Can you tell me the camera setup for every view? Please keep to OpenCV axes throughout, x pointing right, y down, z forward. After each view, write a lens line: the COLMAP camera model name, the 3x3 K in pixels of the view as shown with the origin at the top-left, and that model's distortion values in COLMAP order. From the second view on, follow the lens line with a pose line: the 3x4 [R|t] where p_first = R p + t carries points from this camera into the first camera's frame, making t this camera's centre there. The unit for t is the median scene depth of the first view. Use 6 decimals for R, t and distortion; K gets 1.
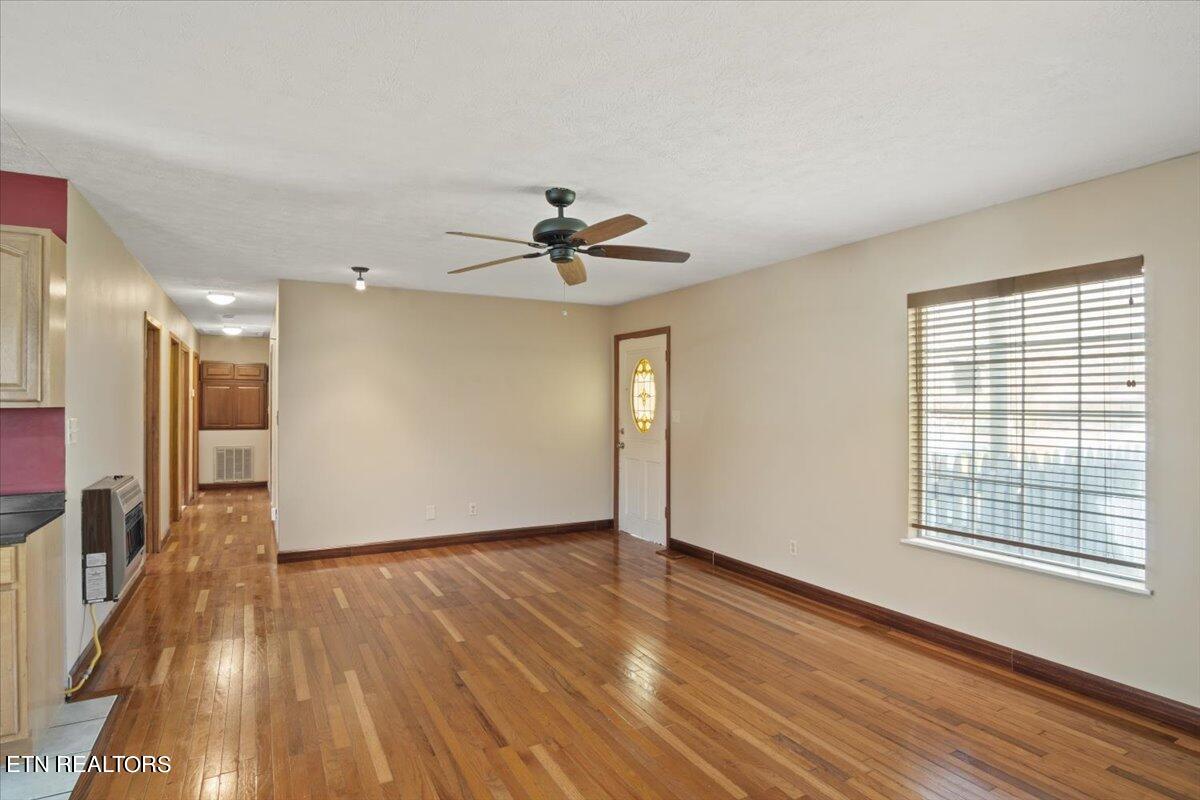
lens RADIAL K [[644.5, 0, 604.5], [0, 644.5, 398.6], [0, 0, 1]] dist [-0.019763, 0.000818]
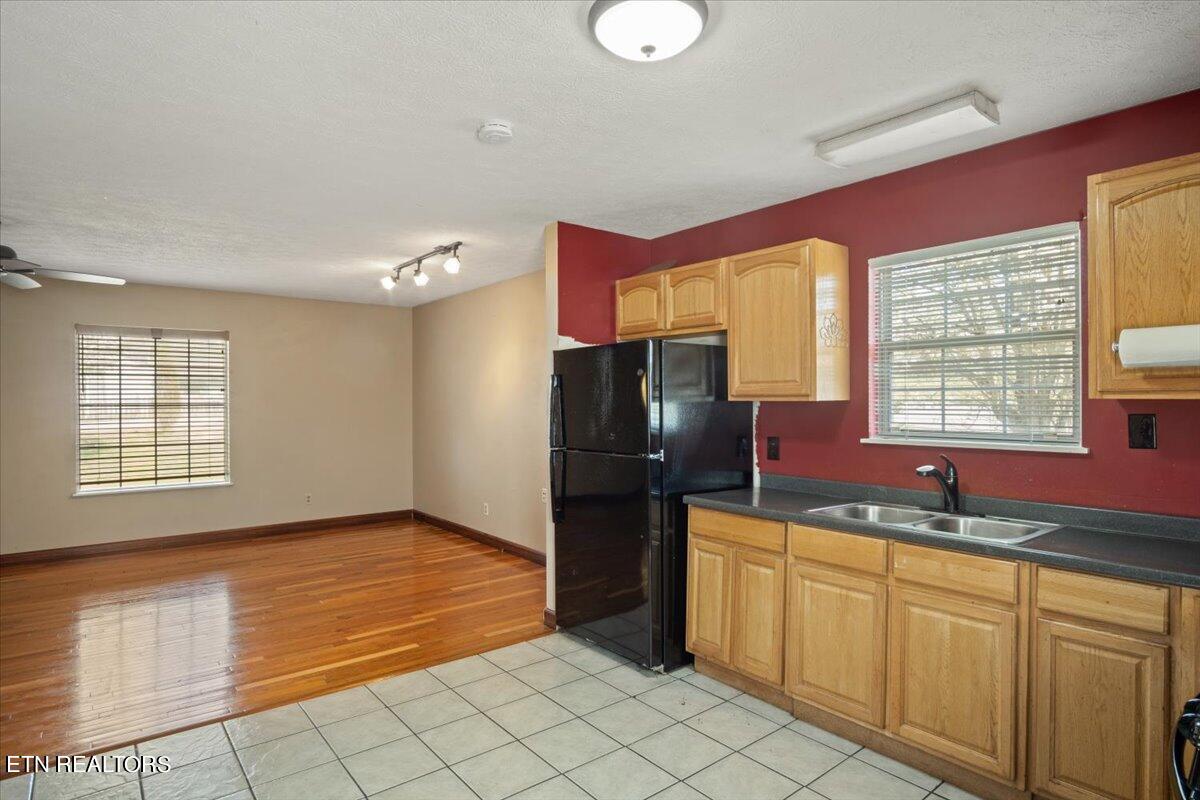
lens RADIAL K [[644.5, 0, 604.5], [0, 644.5, 398.6], [0, 0, 1]] dist [-0.019763, 0.000818]
pose [[-0.185391, -0.002127, 0.982662, -1.242387], [0.000033, 0.999998, 0.002171, 0.001637], [-0.982665, 0.000435, -0.185391, 0.100538]]
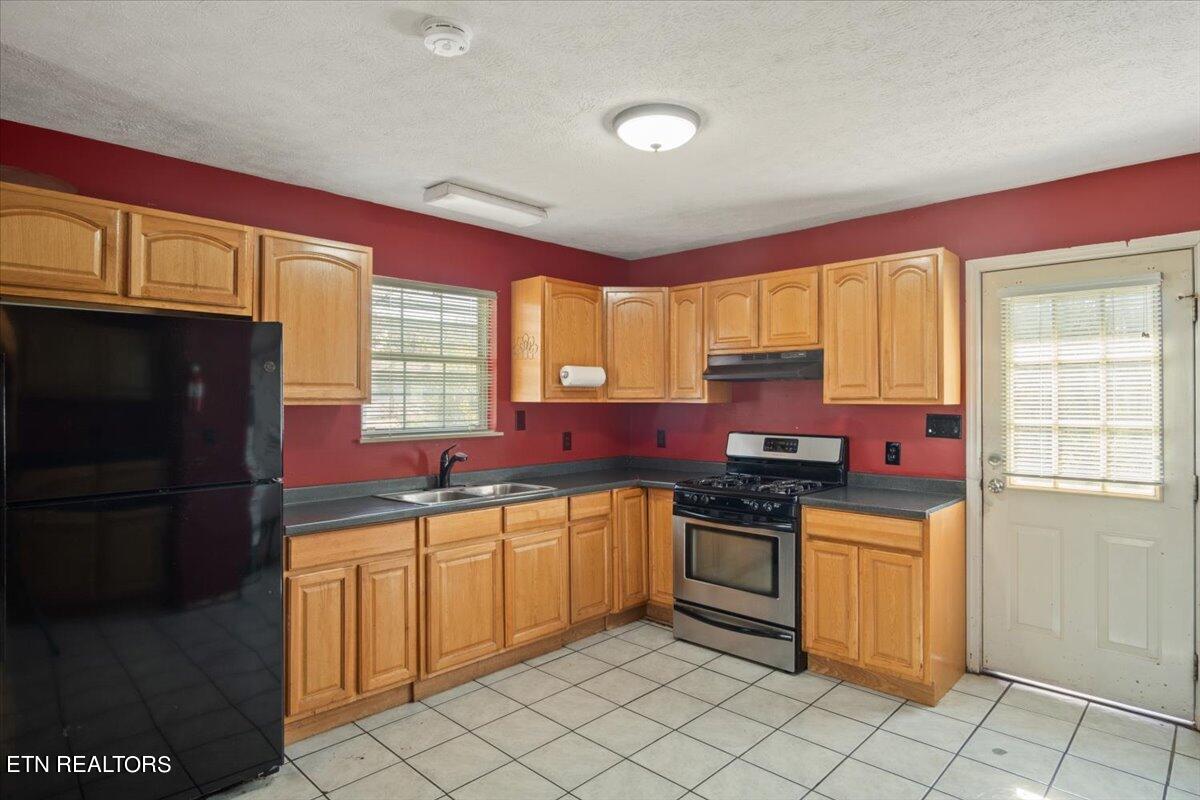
lens RADIAL K [[654.6, 0, 603.1], [0, 654.6, 391.2], [0, 0, 1]] dist [-0.012497, 0.000226]
pose [[-0.955064, -0.004846, -0.296362, -0.502452], [-0.000230, 0.999878, -0.015610, 0.002661], [0.296401, -0.014841, -0.954948, 0.610322]]
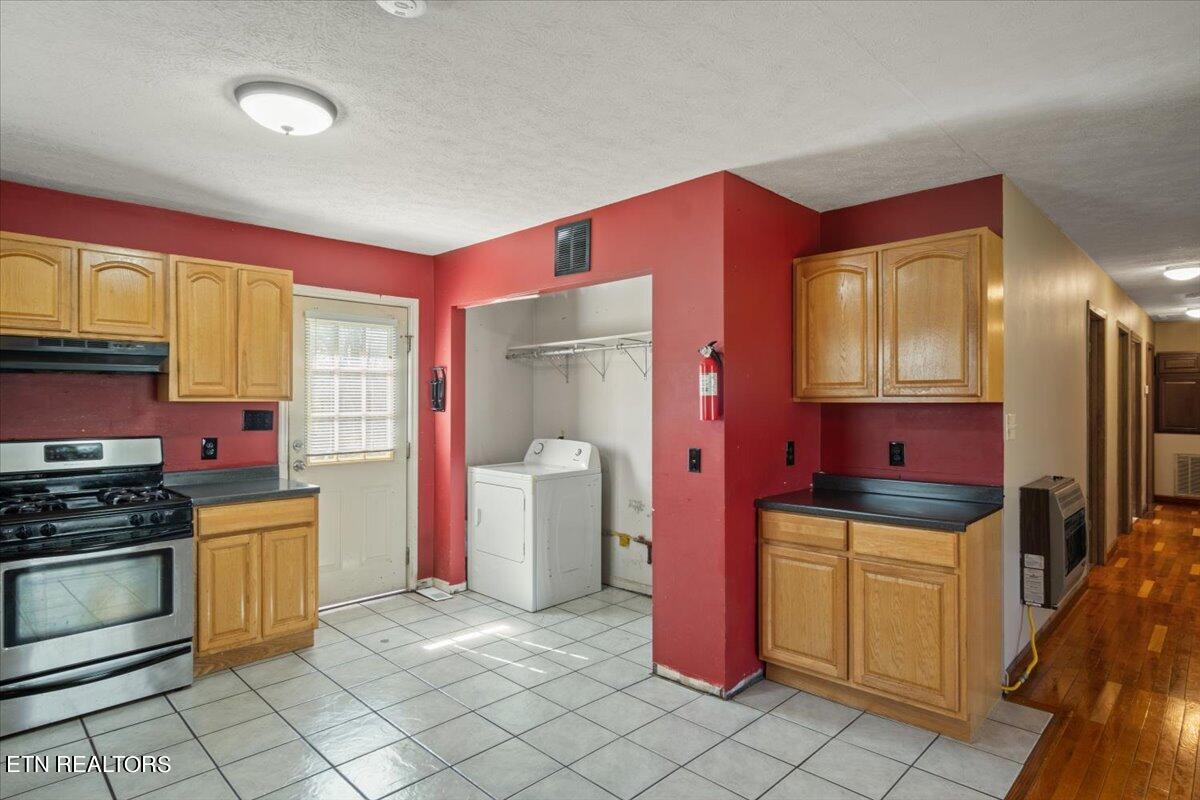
lens RADIAL K [[641.4, 0, 602.9], [0, 641.4, 398.2], [0, 0, 1]] dist [-0.005896, -0.002465]
pose [[0.288099, -0.003748, -0.957593, -0.054805], [0.003419, 0.999990, -0.002886, 0.006131], [0.957594, -0.002443, 0.288109, 0.088023]]
